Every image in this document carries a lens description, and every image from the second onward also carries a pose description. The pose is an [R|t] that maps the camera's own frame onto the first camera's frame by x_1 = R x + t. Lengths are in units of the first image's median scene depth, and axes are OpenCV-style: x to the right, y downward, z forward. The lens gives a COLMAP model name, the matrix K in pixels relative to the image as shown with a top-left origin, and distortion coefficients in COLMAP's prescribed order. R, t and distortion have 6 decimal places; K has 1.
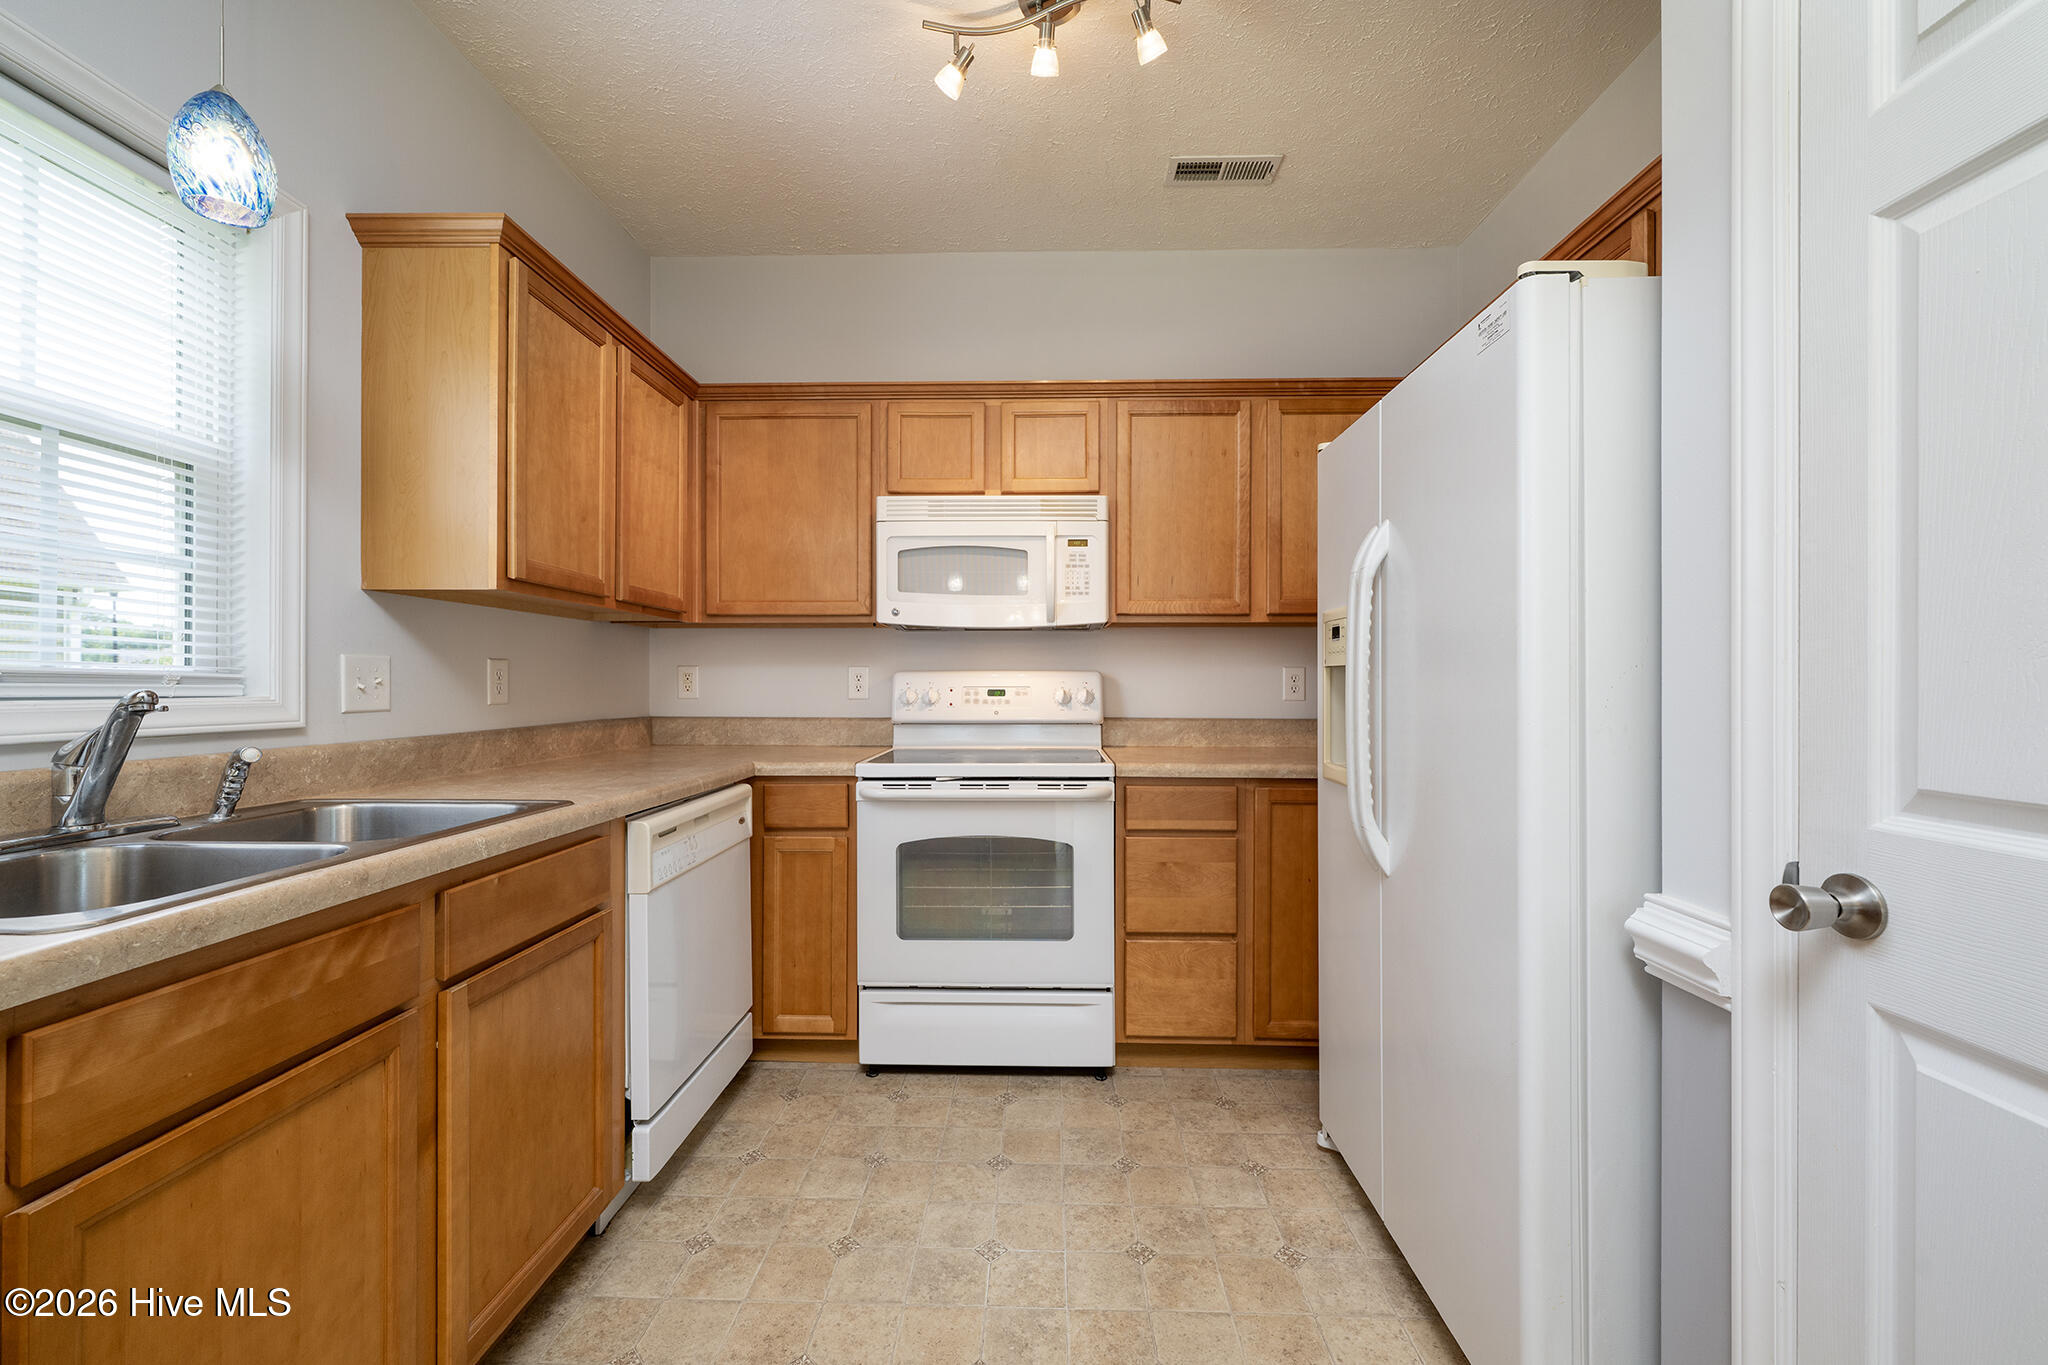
lens RADIAL K [[810.4, 0, 1022.7], [0, 810.4, 681.5], [0, 0, 1]] dist [0.000295, 0.000178]
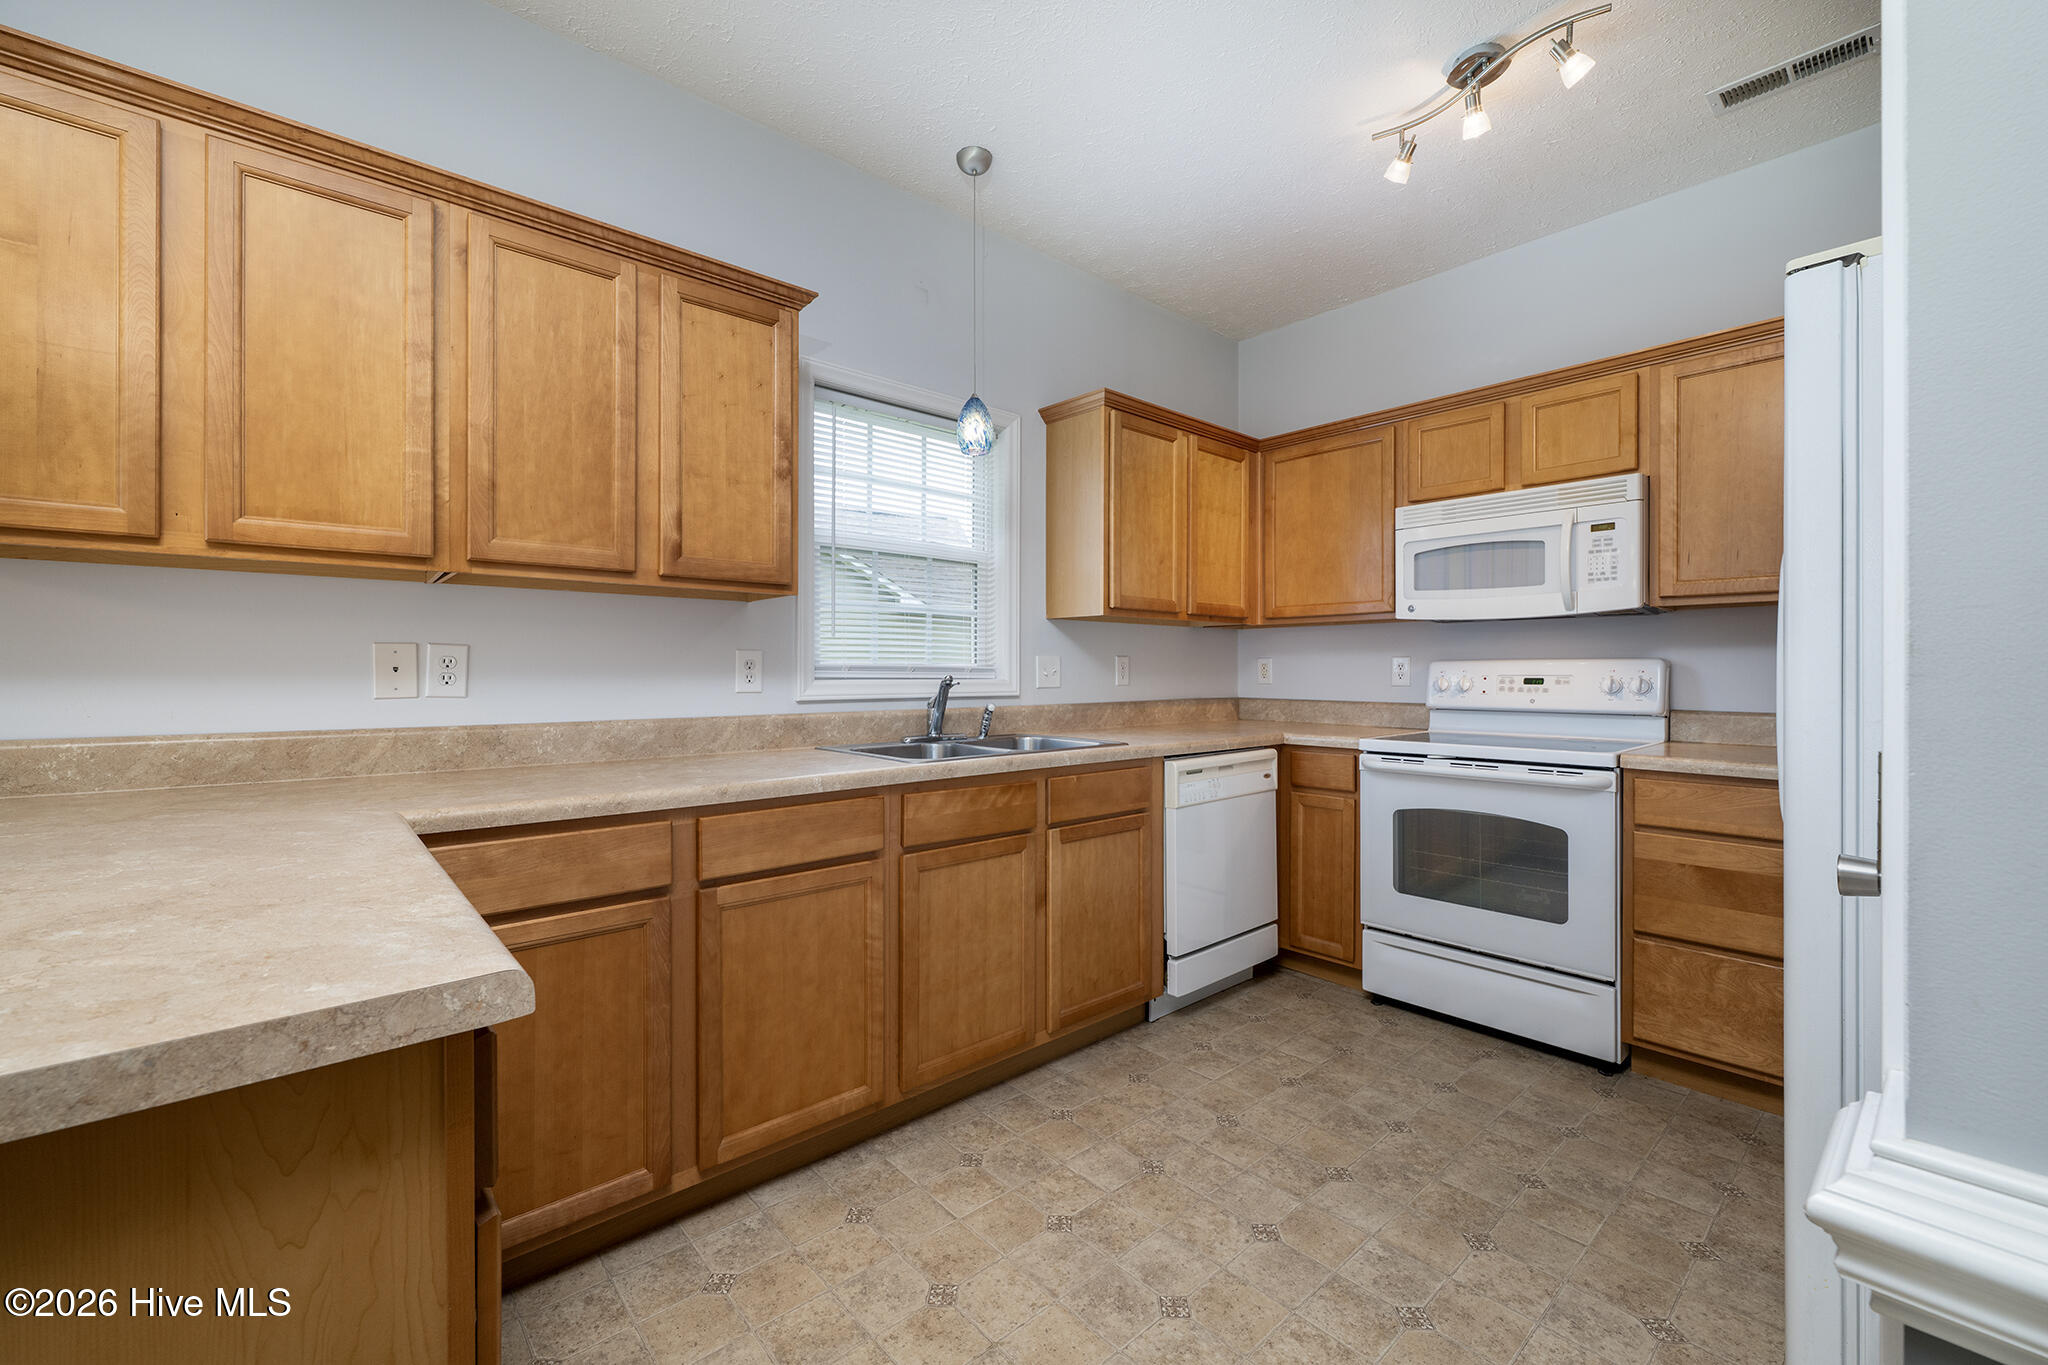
lens RADIAL K [[835.8, 0, 1024.4], [0, 835.8, 672.0], [0, 0, 1]] dist [0.000266, 0.000219]
pose [[0.685623, 0.000662, -0.727956, 0.359848], [0.001462, 0.999996, 0.002286, -0.001016], [0.727955, -0.002631, 0.685620, -0.213097]]
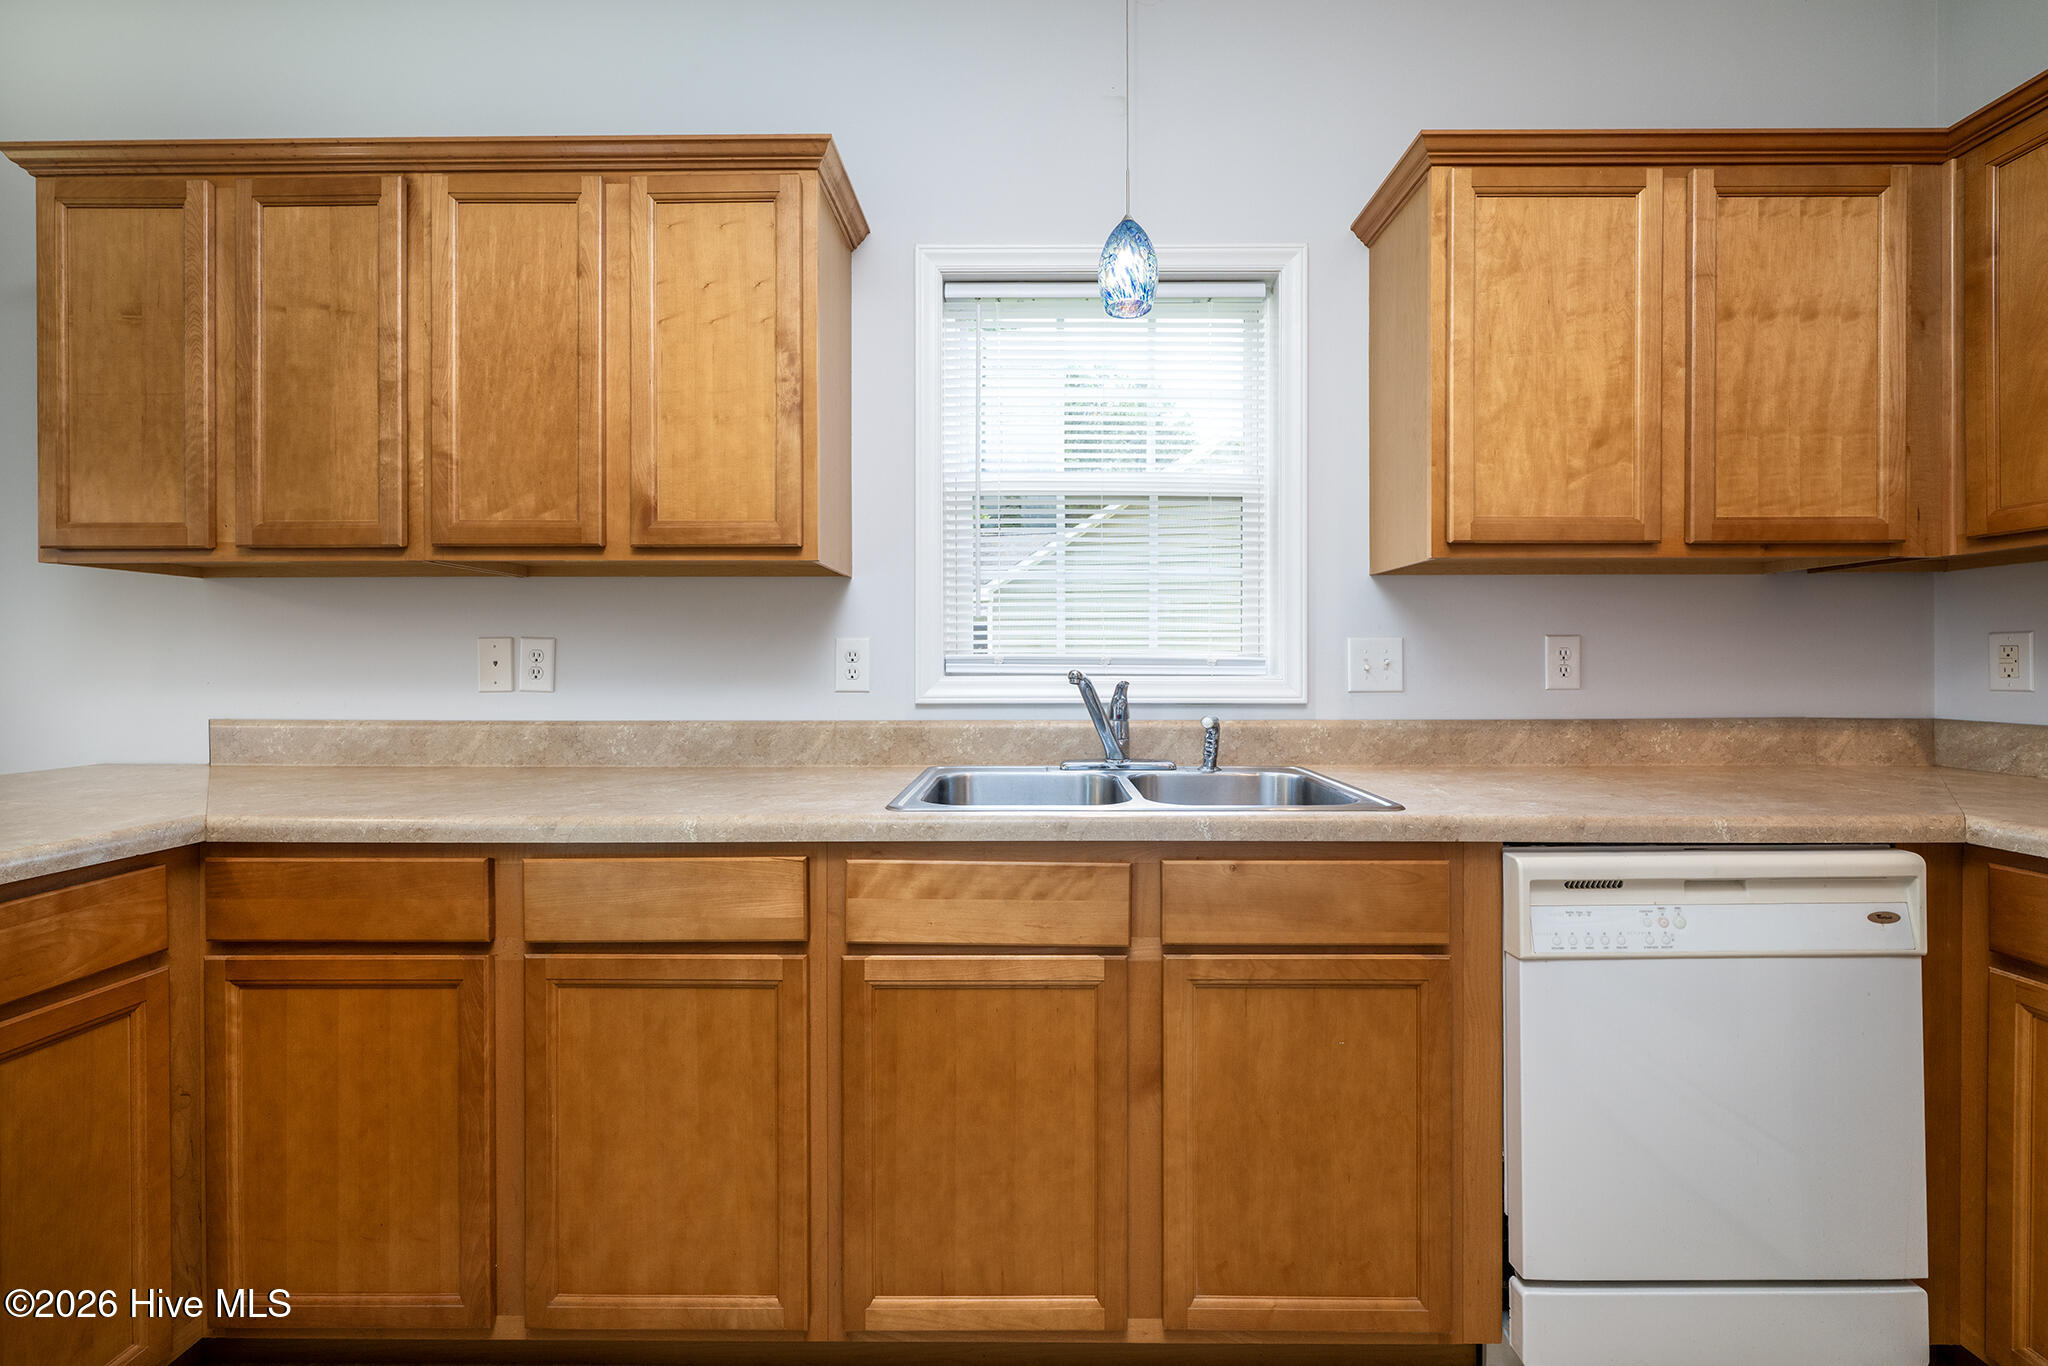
lens RADIAL K [[826.7, 0, 1028.8], [0, 826.7, 669.3], [0, 0, 1]] dist [-0.000801, -0.000284]
pose [[0.019992, 0.002216, -0.999798, 0.183191], [0.003849, 0.999990, 0.002293, 0.003146], [0.999793, -0.003894, 0.019983, 0.406242]]
